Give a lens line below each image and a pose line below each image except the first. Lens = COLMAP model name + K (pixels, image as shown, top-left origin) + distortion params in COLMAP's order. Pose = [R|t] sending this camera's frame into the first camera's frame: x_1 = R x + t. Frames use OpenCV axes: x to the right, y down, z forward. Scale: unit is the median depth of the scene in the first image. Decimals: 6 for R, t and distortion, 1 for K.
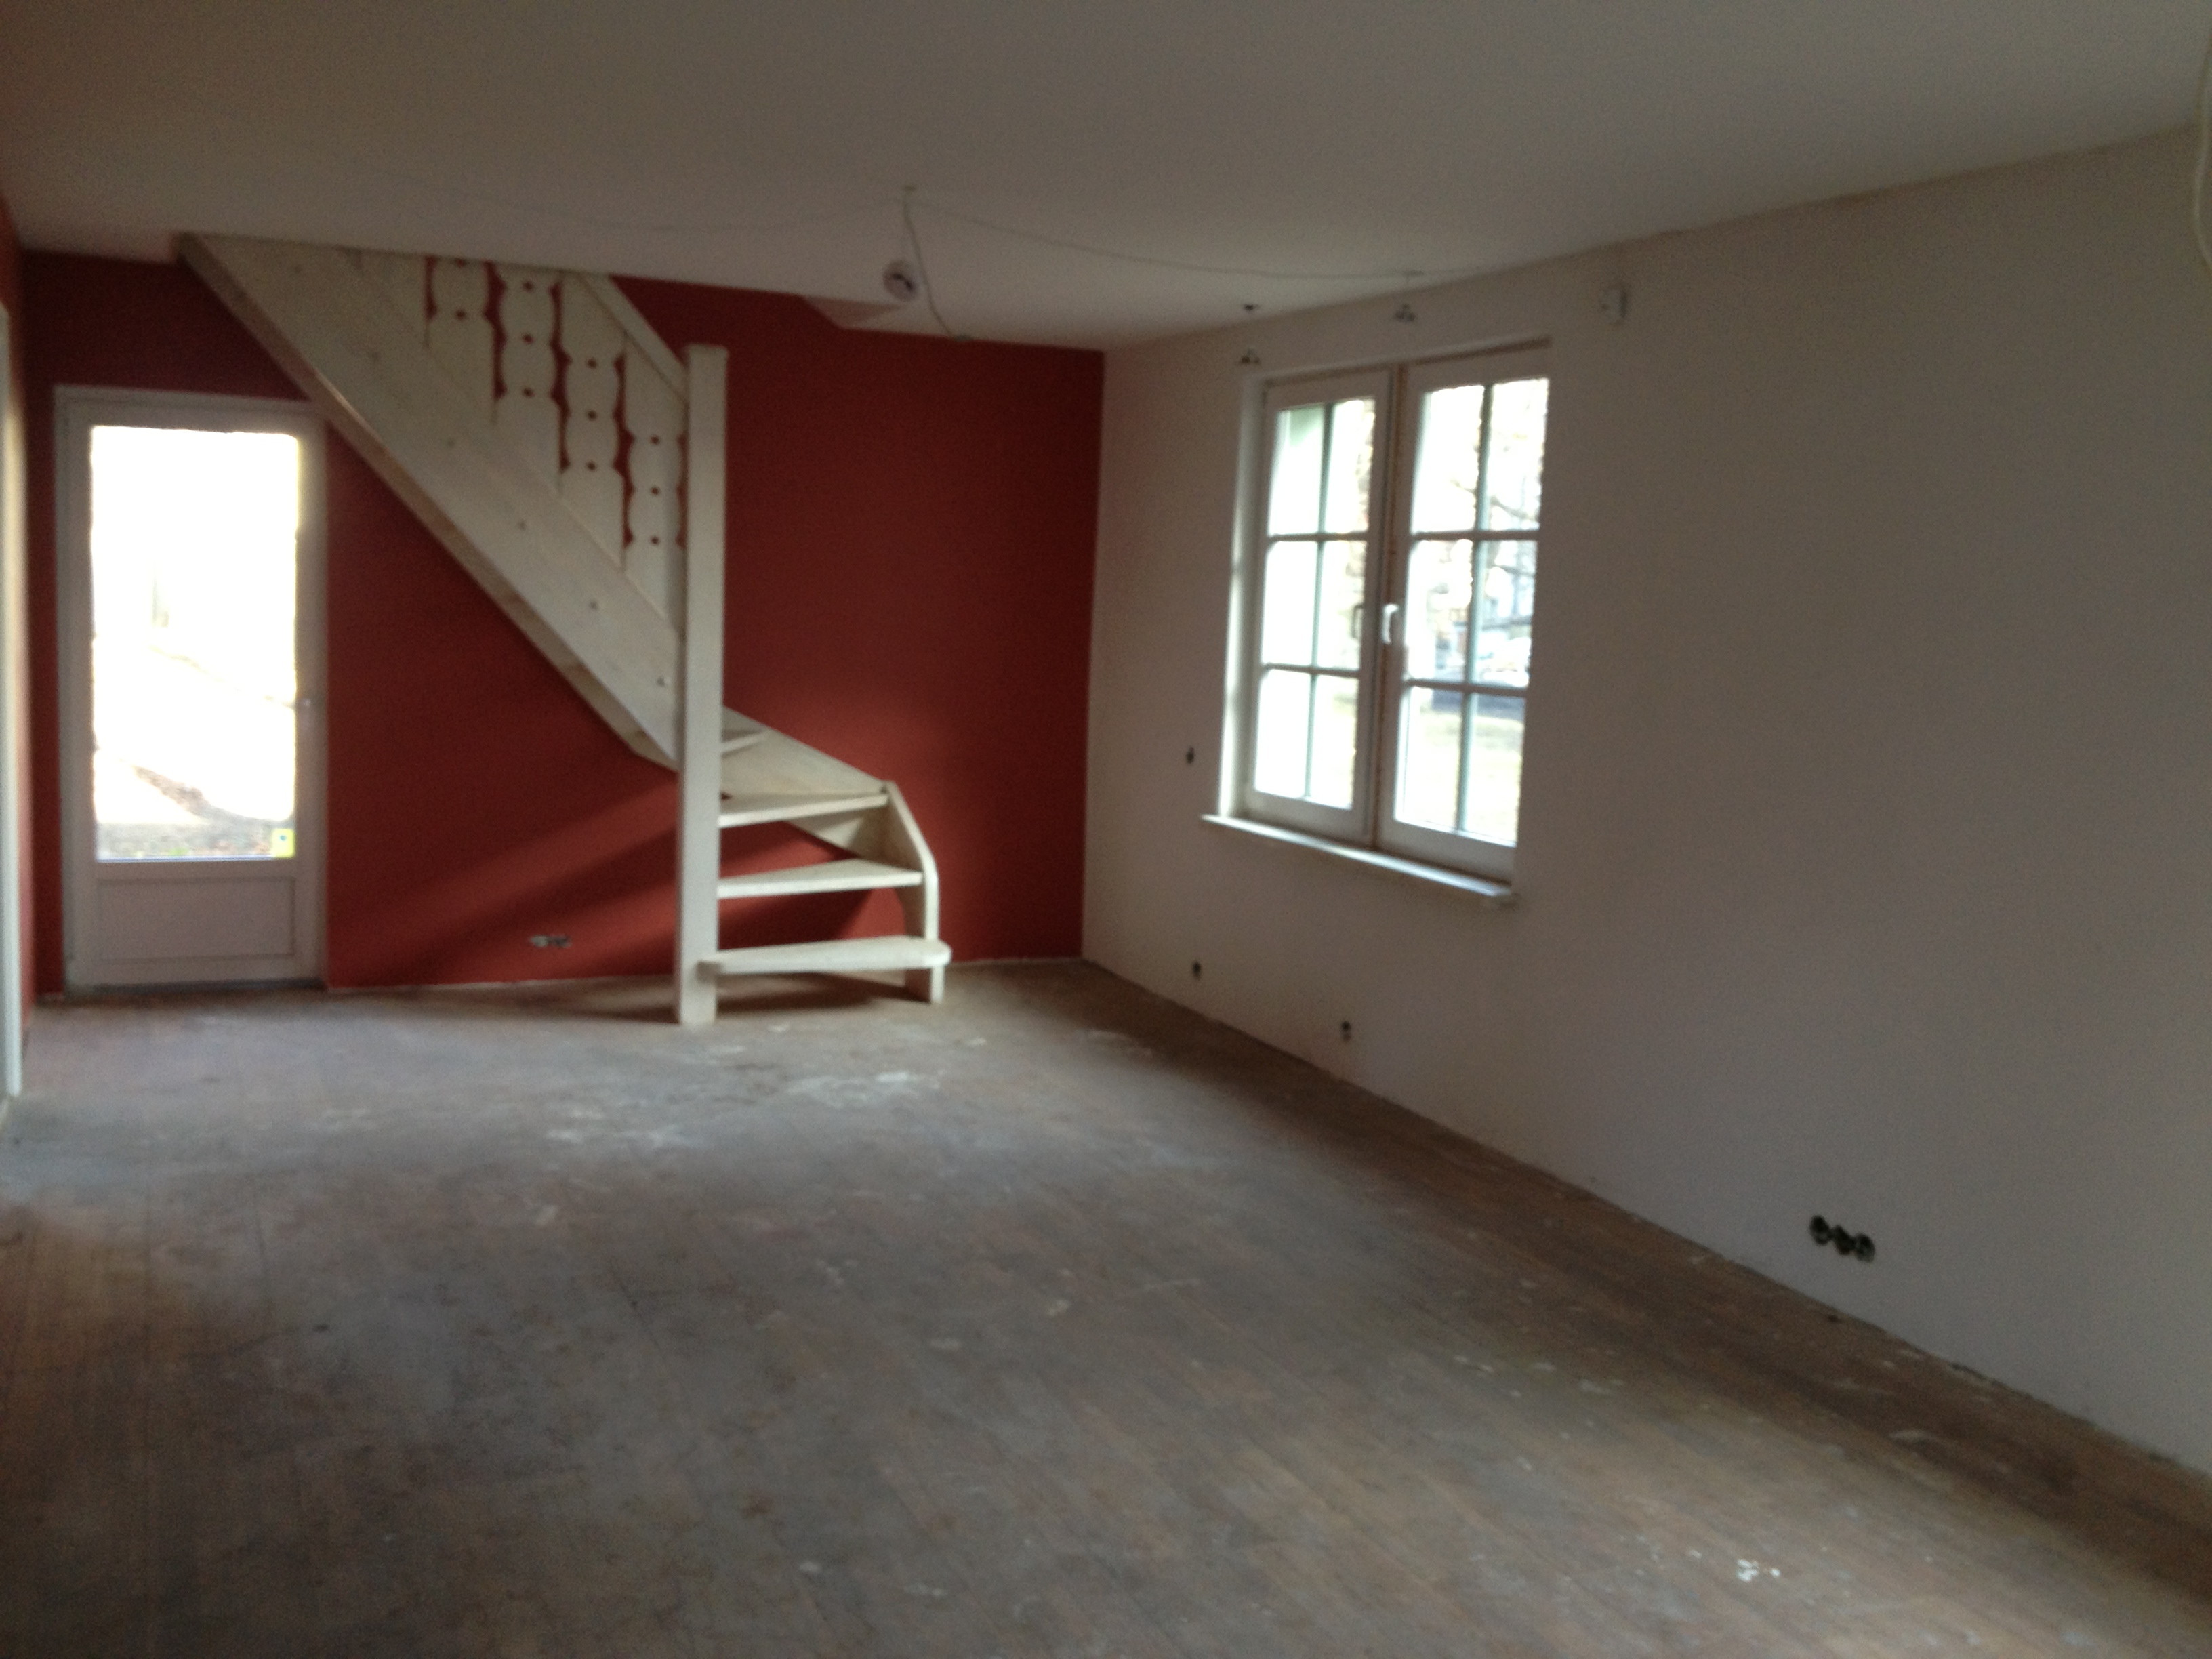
lens RADIAL K [[2124.8, 0, 1106.0], [0, 2124.8, 829.5], [0, 0, 1]] dist [0.122493, -0.275213]
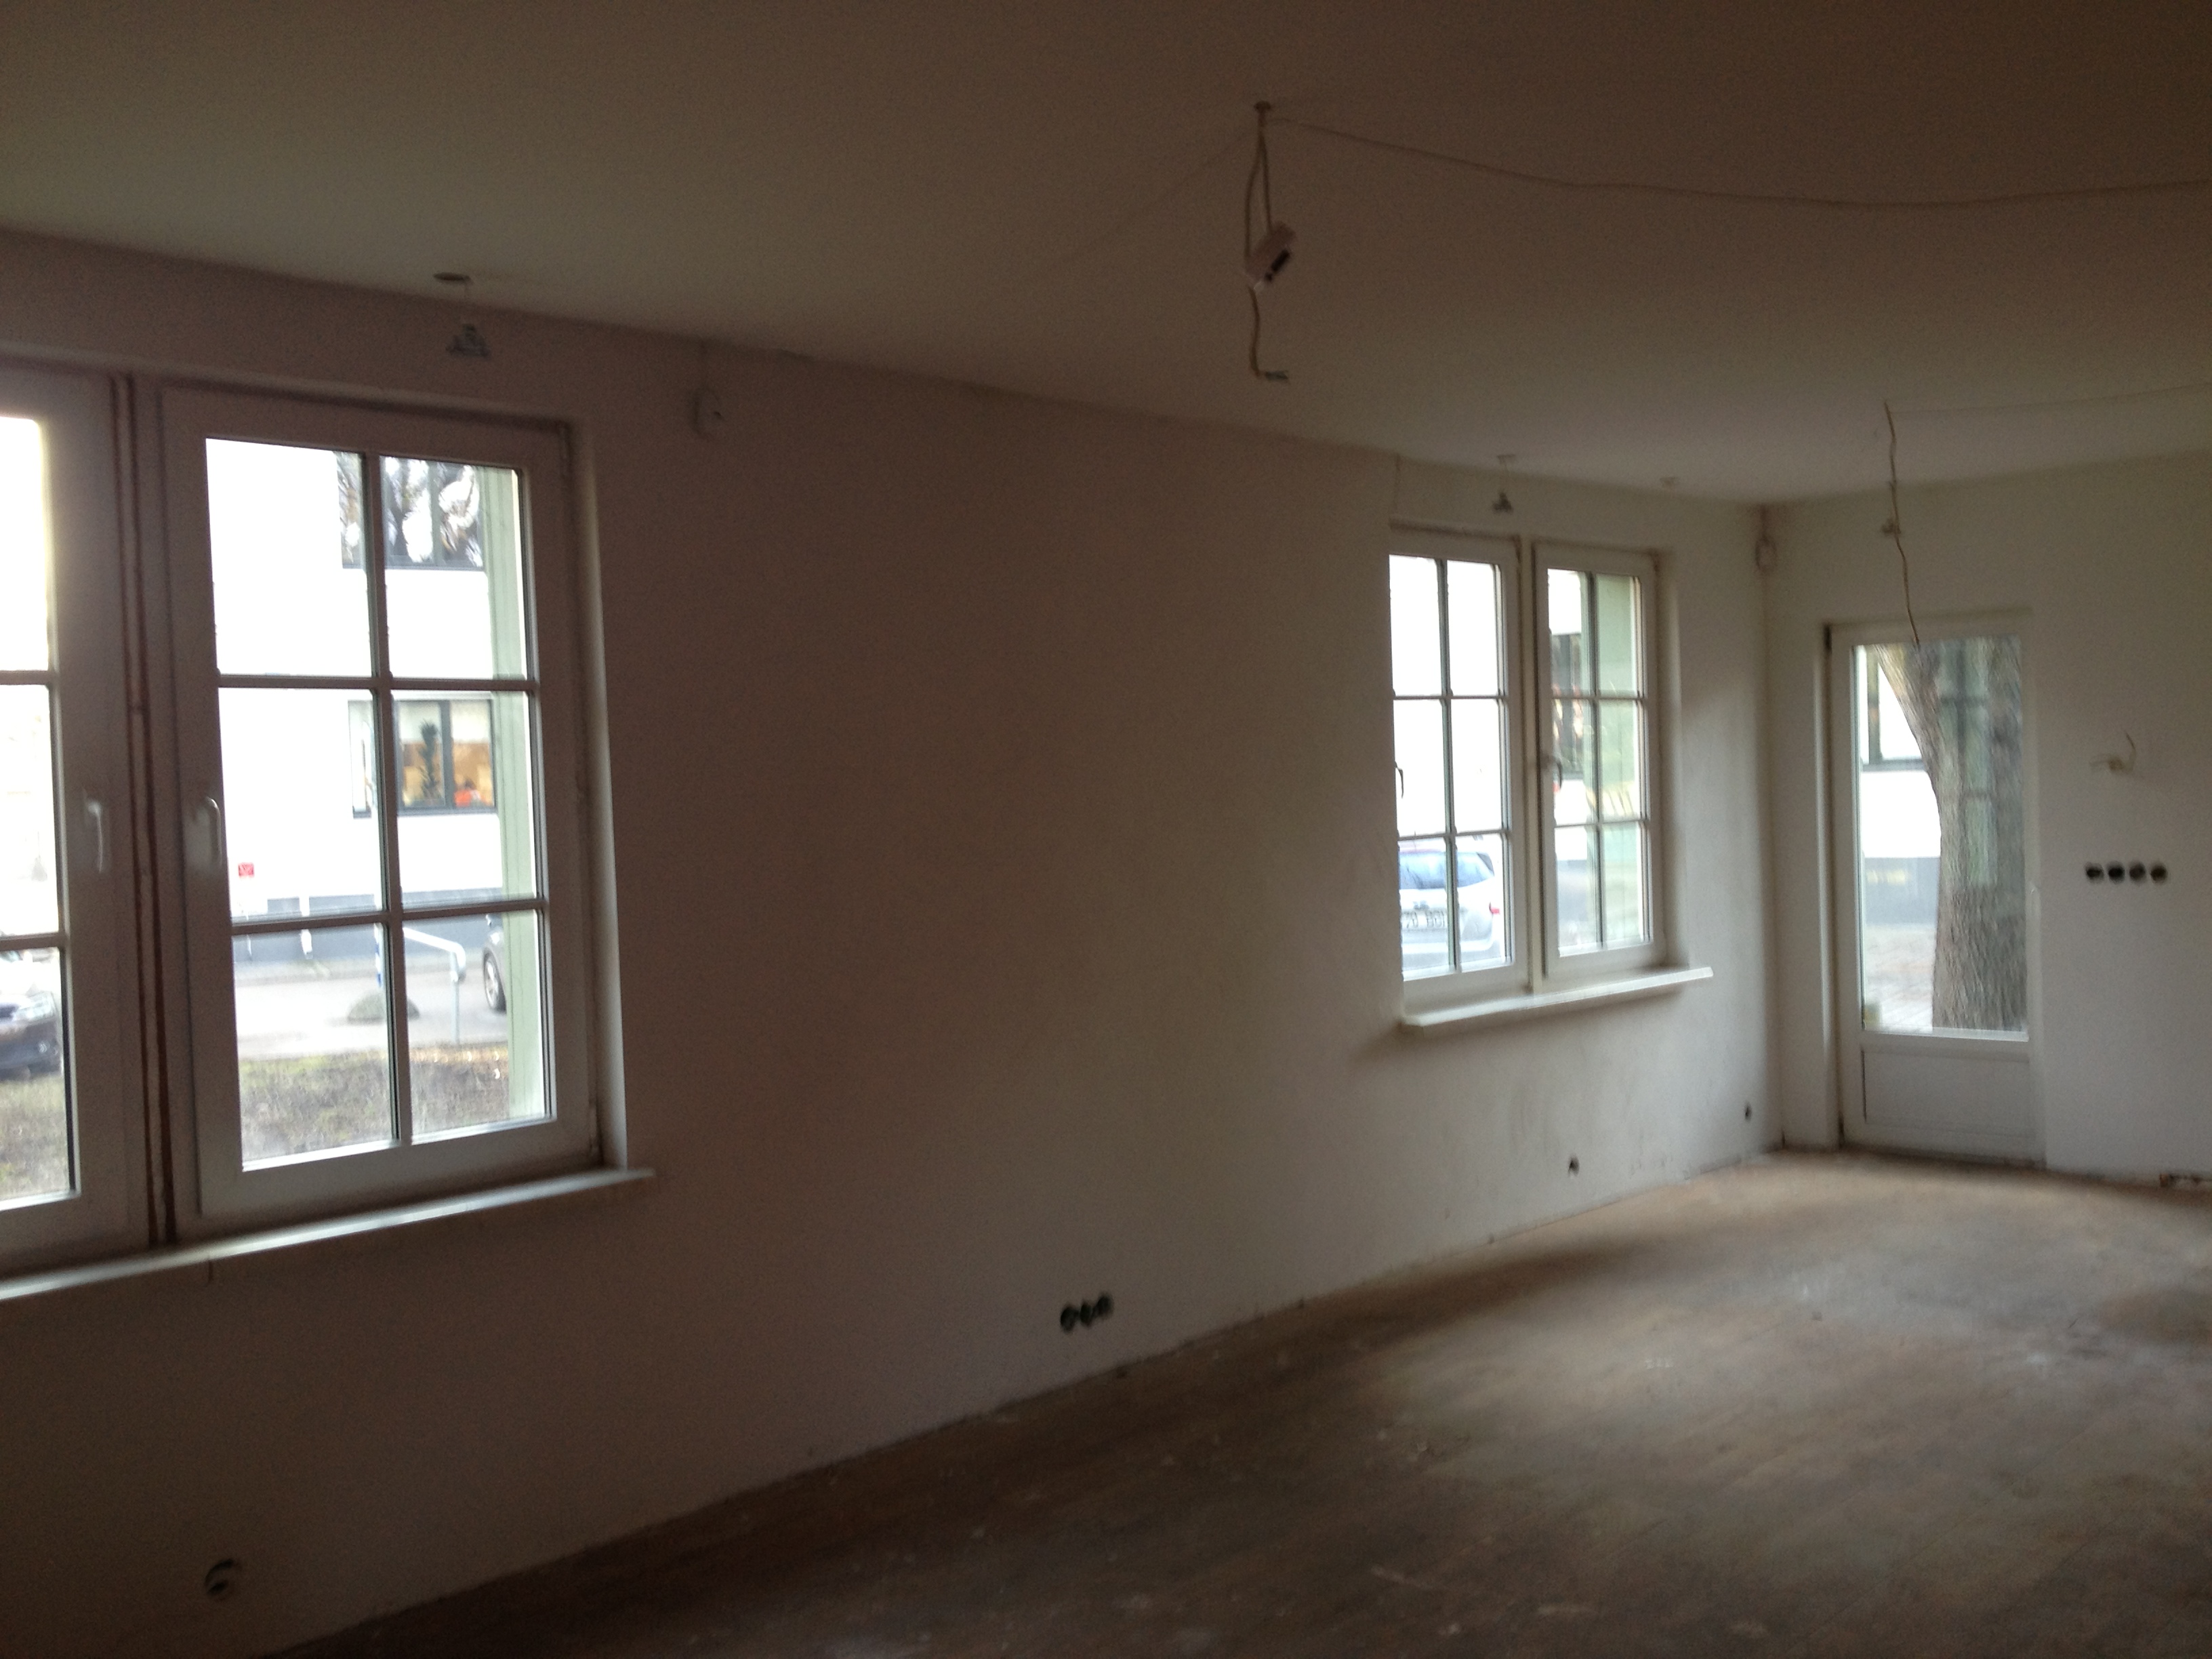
lens RADIAL K [[2124.8, 0, 1106.0], [0, 2124.8, 829.5], [0, 0, 1]] dist [0.122493, -0.275213]
pose [[-0.414983, -0.048579, 0.908531, -0.670968], [0.120473, 0.986847, 0.107794, -0.180349], [-0.901818, 0.154186, -0.403672, 1.404218]]
